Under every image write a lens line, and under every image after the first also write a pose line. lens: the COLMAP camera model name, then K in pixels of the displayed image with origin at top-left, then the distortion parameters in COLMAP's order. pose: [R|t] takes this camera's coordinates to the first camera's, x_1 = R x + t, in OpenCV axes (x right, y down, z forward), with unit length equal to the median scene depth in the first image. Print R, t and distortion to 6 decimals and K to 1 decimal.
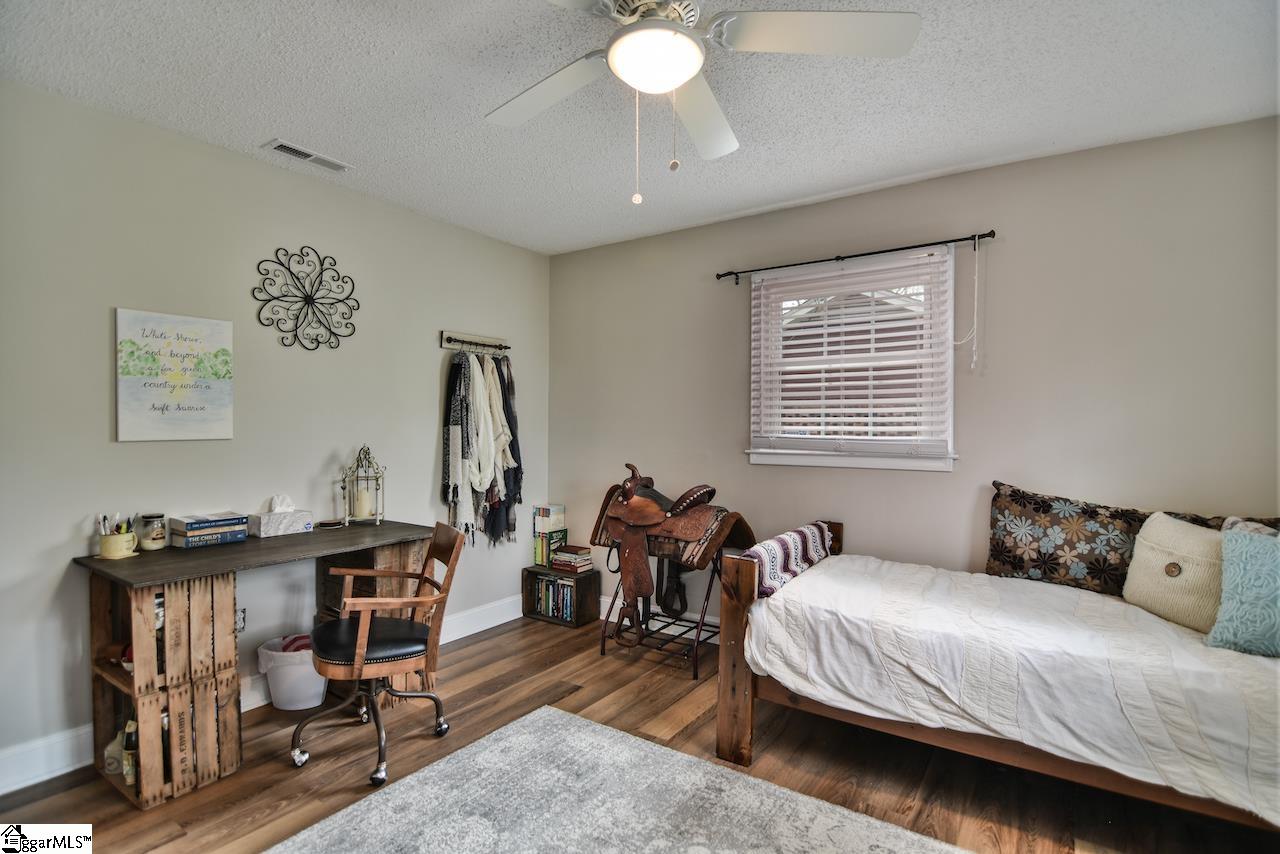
lens RADIAL K [[619.7, 0, 642.9], [0, 619.7, 426.0], [0, 0, 1]] dist [-0.004059, -0.008753]
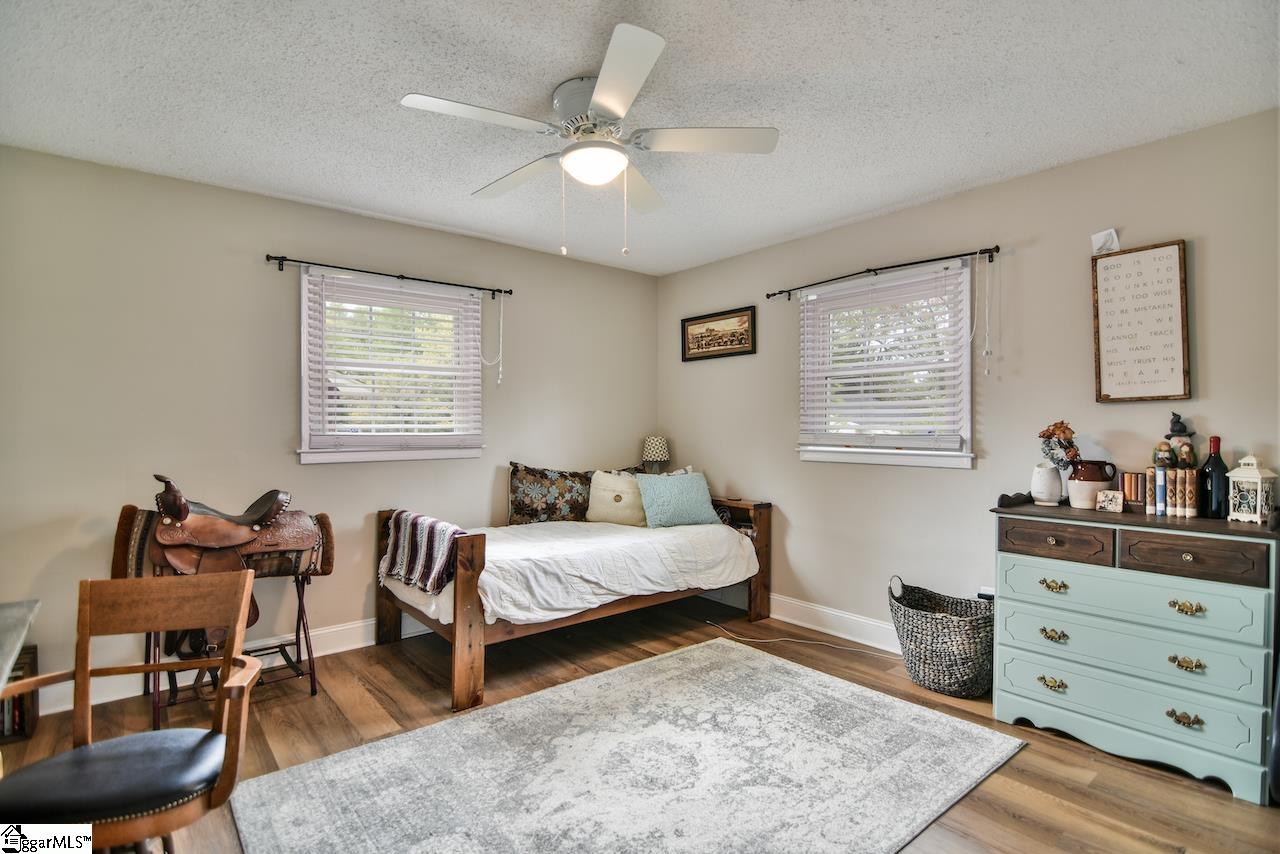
lens RADIAL K [[619.7, 0, 642.9], [0, 619.7, 426.0], [0, 0, 1]] dist [-0.004059, -0.008753]
pose [[0.279475, -0.004562, 0.960142, -0.877422], [0.001186, 0.999990, 0.004406, -0.001334], [-0.960152, -0.000093, 0.279477, 0.341412]]
